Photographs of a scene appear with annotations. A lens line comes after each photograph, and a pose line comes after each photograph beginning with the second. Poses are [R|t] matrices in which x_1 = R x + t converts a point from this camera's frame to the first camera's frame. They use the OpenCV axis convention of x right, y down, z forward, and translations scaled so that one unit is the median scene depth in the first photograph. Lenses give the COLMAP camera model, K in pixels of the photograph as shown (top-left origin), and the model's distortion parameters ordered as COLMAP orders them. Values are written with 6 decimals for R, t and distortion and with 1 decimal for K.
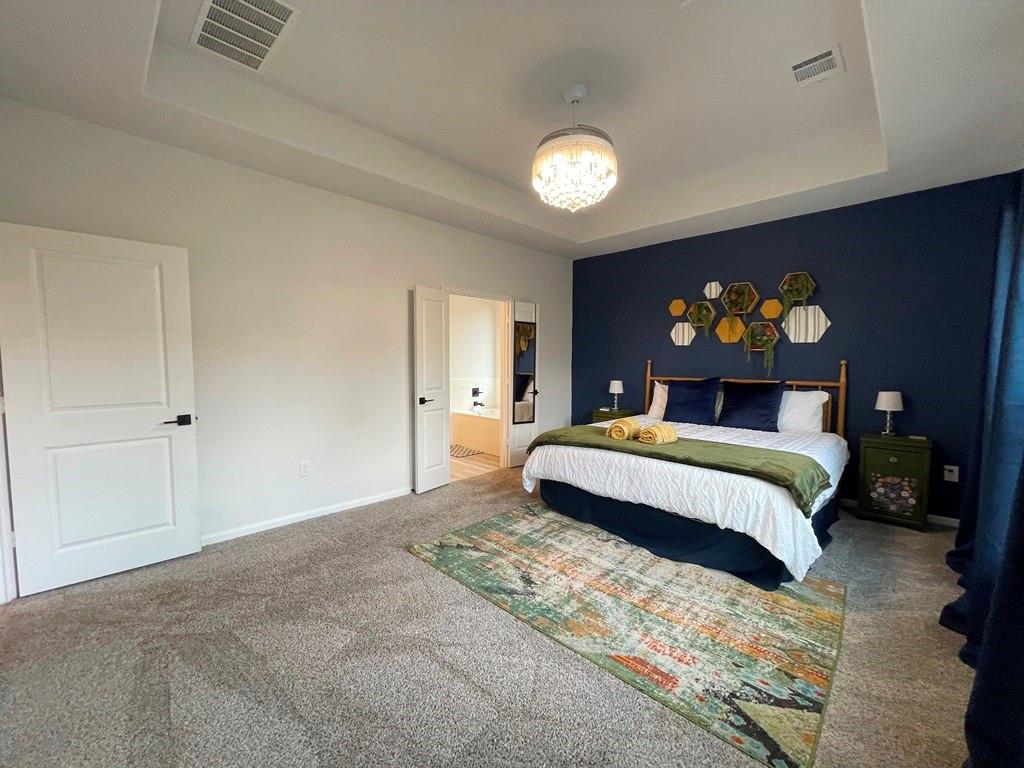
lens RADIAL K [[415.3, 0, 513.9], [0, 415.3, 385.5], [0, 0, 1]] dist [-0.003219, 0.000748]
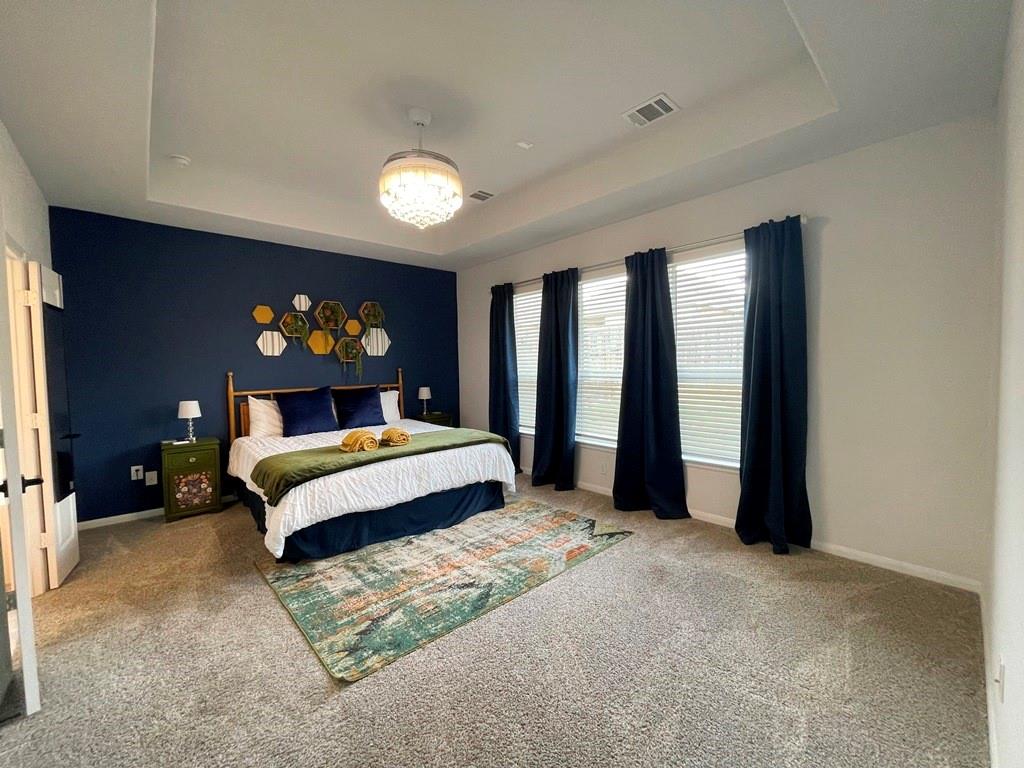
lens RADIAL K [[415.3, 0, 514.3], [0, 415.3, 379.0], [0, 0, 1]] dist [-0.003219, 0.000748]
pose [[0.054655, -0.038641, 0.997757, -0.780309], [0.079408, 0.996254, 0.034233, -0.051271], [-0.995343, 0.077359, 0.057519, 0.638012]]
